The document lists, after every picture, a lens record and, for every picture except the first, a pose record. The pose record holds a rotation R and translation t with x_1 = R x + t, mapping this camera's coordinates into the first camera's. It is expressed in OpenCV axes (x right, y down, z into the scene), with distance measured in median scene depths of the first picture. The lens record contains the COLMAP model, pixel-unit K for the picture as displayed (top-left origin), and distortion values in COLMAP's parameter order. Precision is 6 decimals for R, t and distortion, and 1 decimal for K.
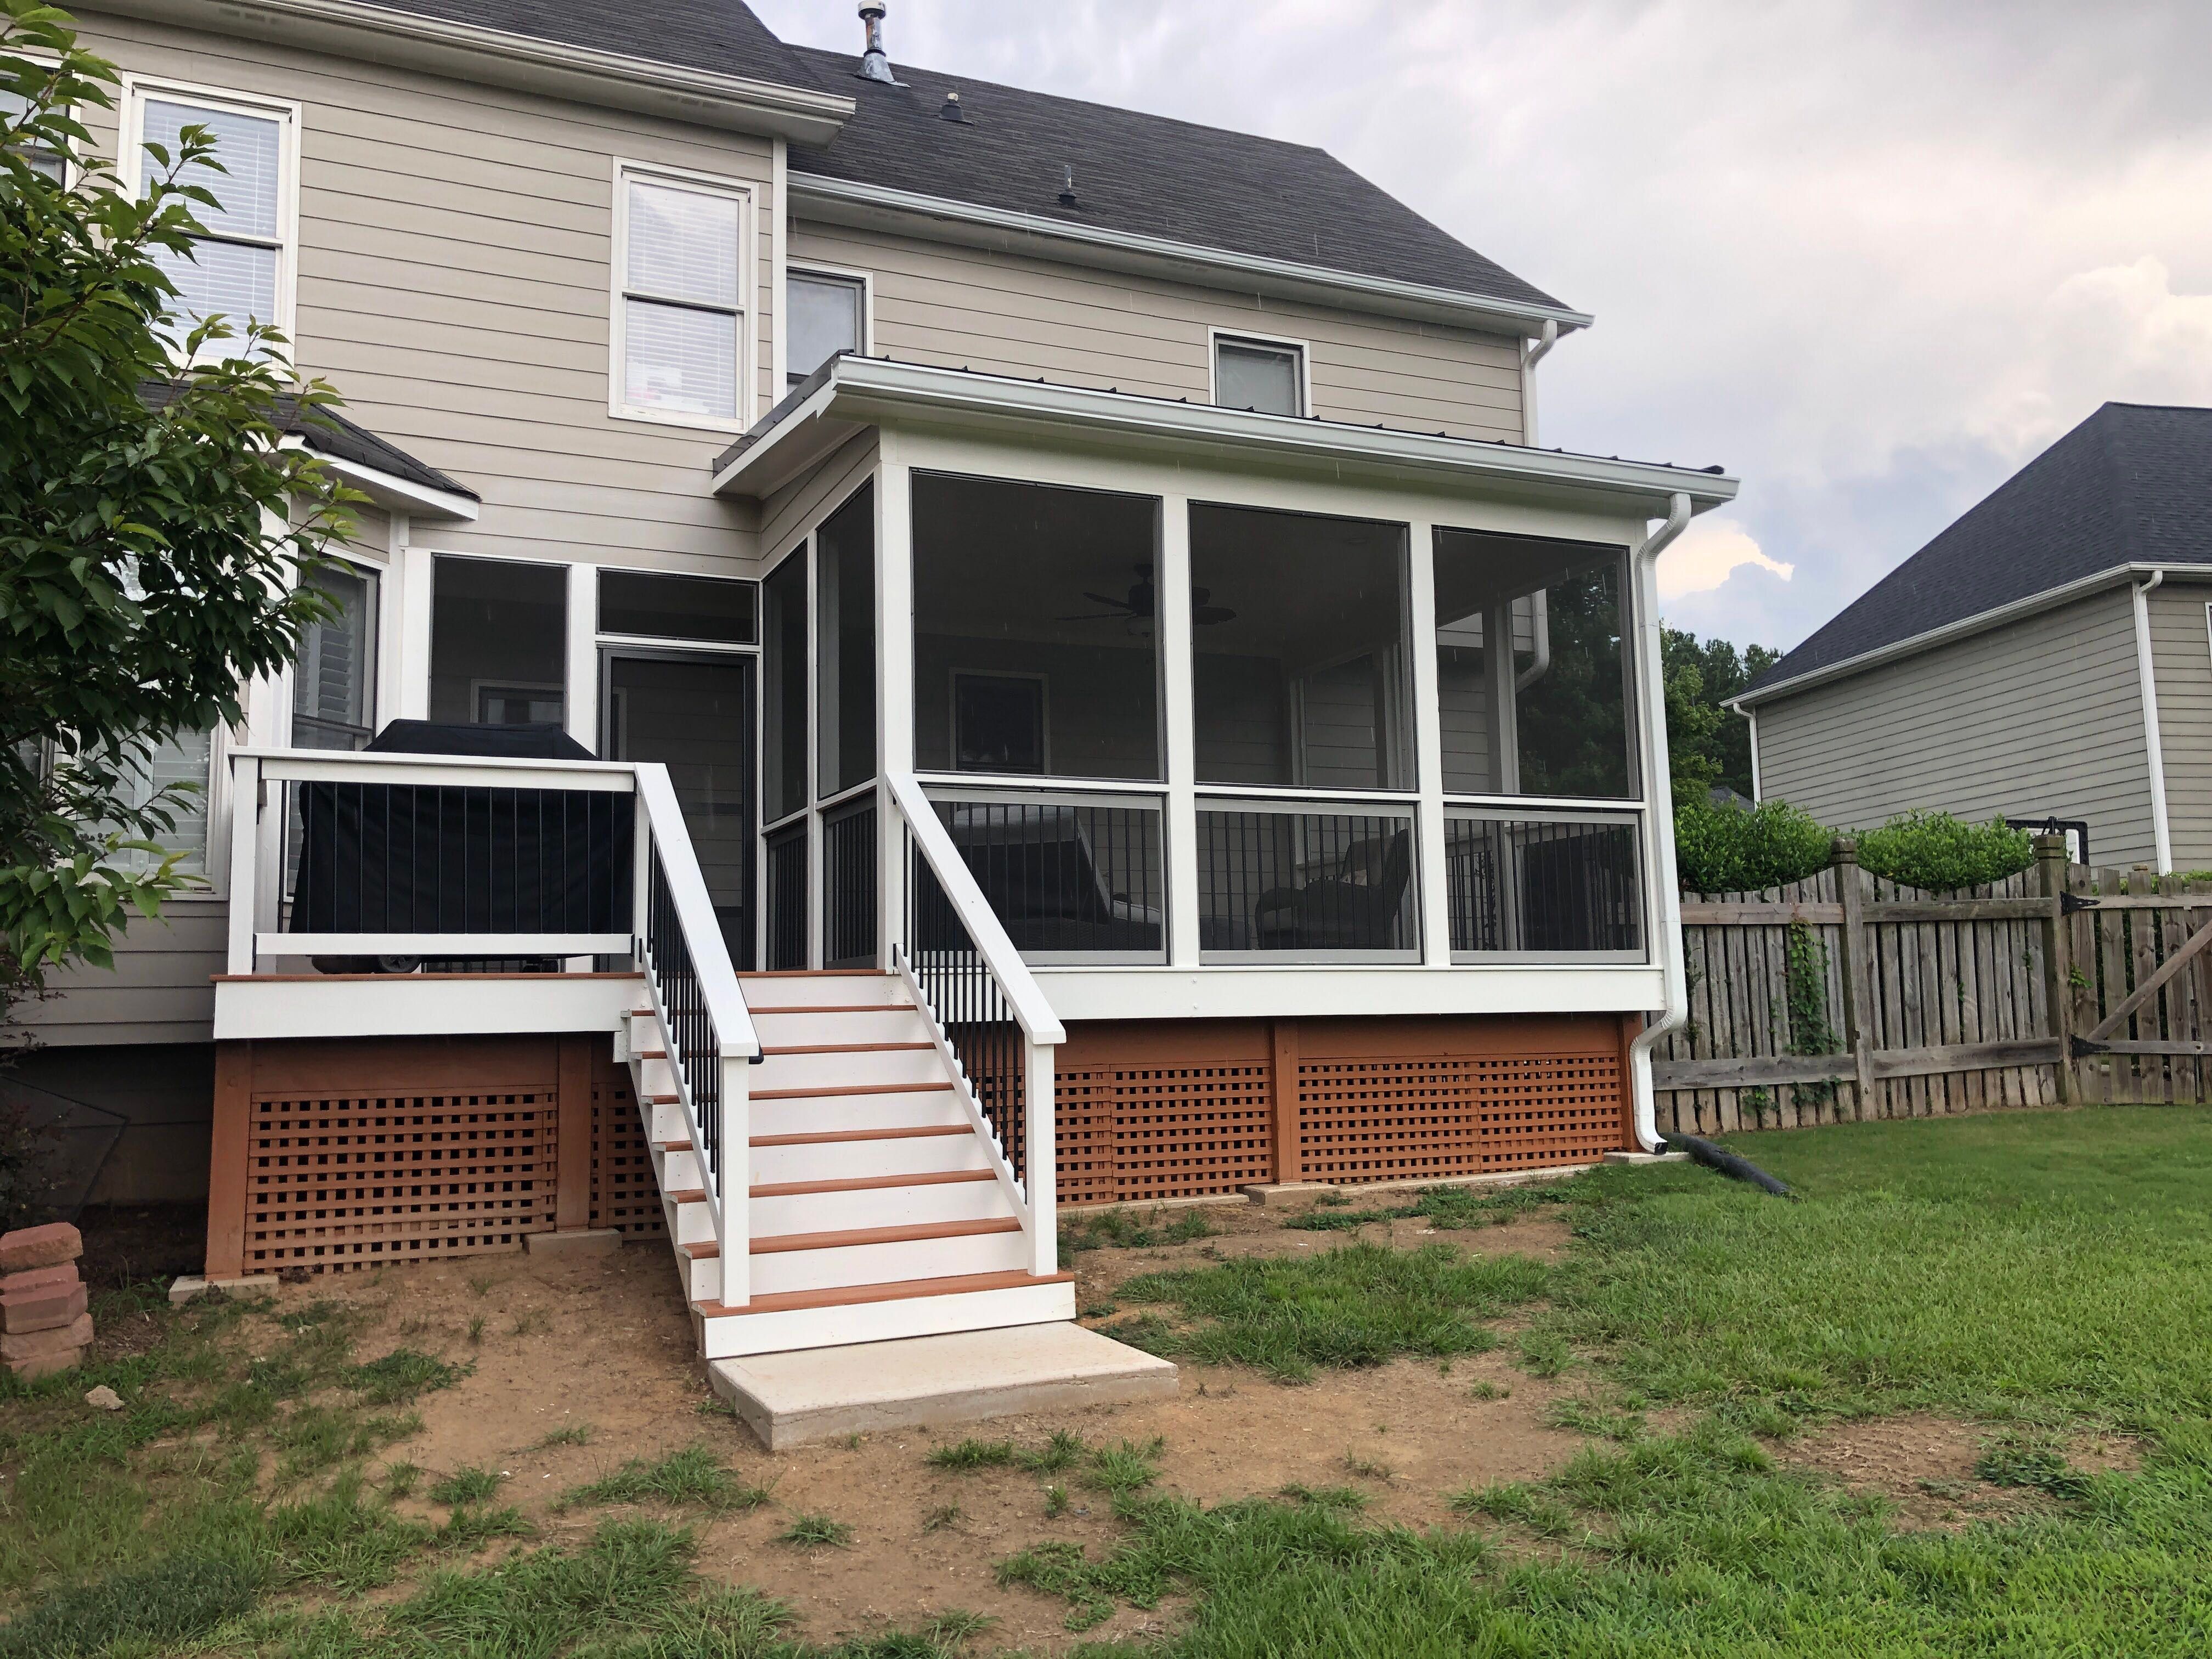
lens RADIAL K [[1829.6, 0, 1114.1], [0, 1829.6, 812.7], [0, 0, 1]] dist [0.022295, -0.012371]
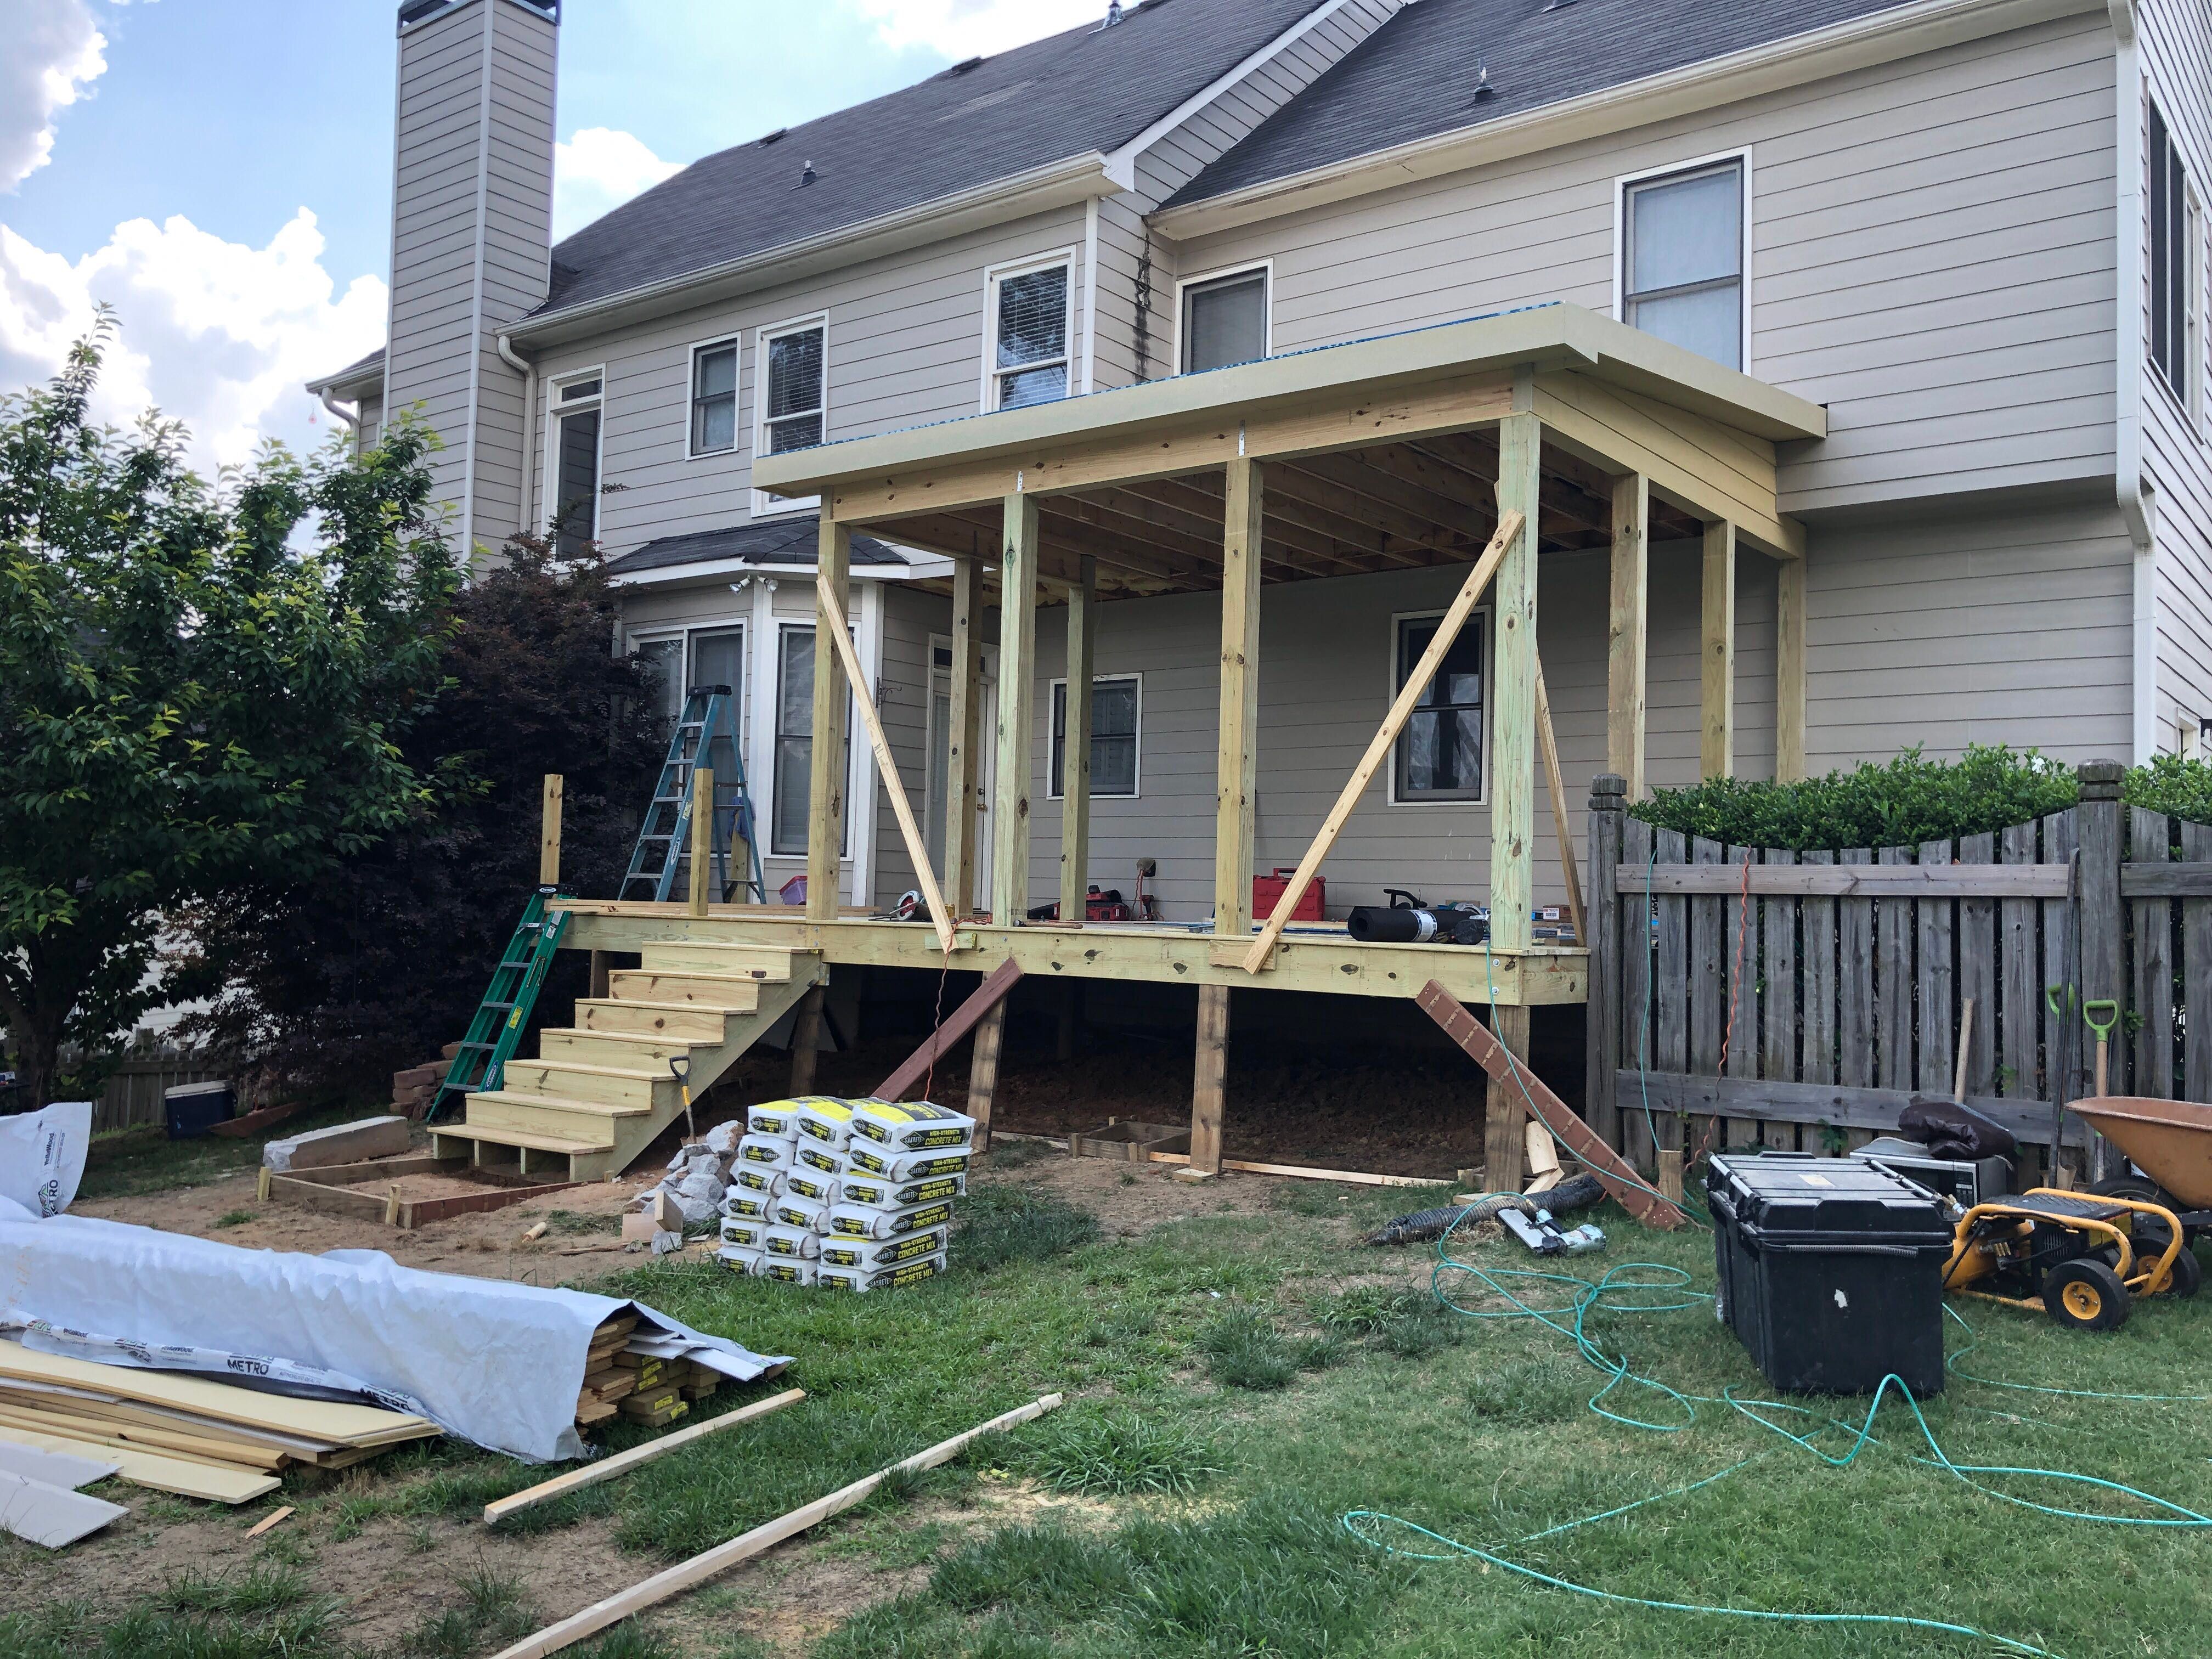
lens RADIAL K [[1829.6, 0, 1090.5], [0, 1829.6, 819.5], [0, 0, 1]] dist [0.022295, -0.012371]
pose [[0.456583, -0.005603, -0.889663, 0.840103], [0.067567, 0.997311, 0.028395, -0.007266], [0.887112, -0.073076, 0.455733, 0.434729]]
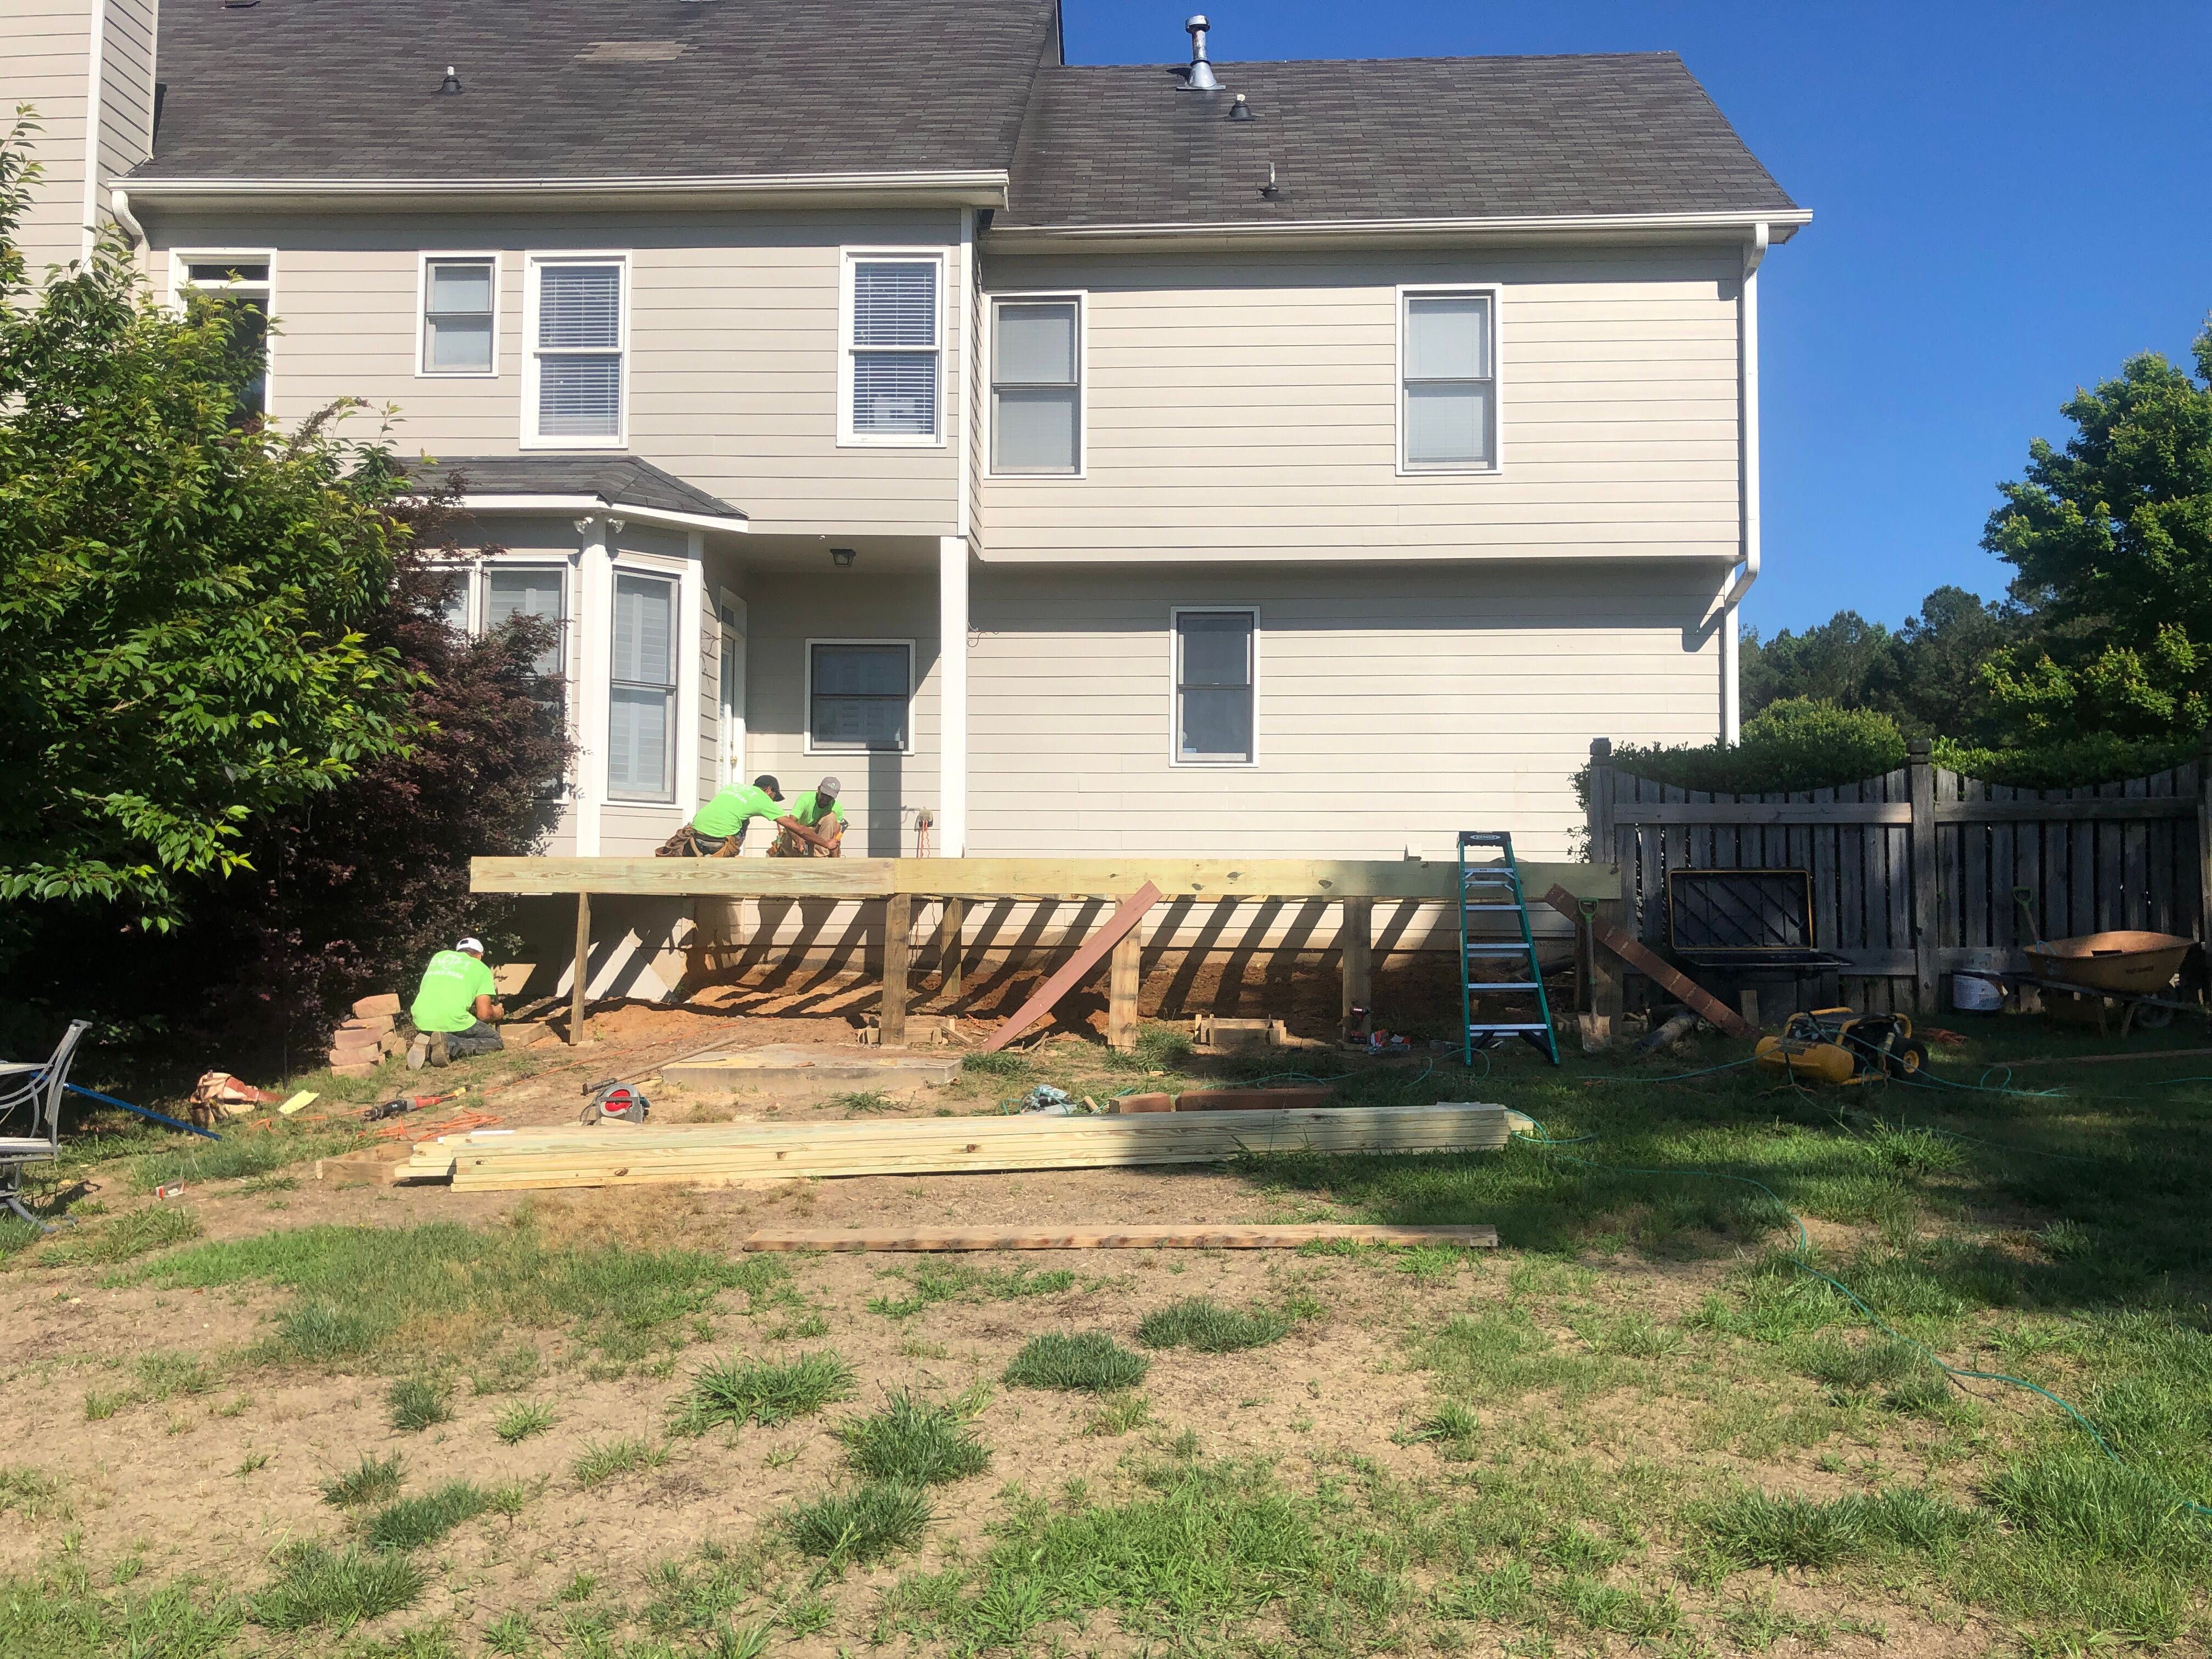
lens RADIAL K [[1829.6, 0, 1103.3], [0, 1829.6, 826.5], [0, 0, 1]] dist [0.022295, -0.012371]
pose [[0.888344, 0.008594, -0.459099, 0.489203], [0.026433, 0.997210, 0.069815, -0.022340], [0.458418, -0.074155, 0.885638, -0.122946]]
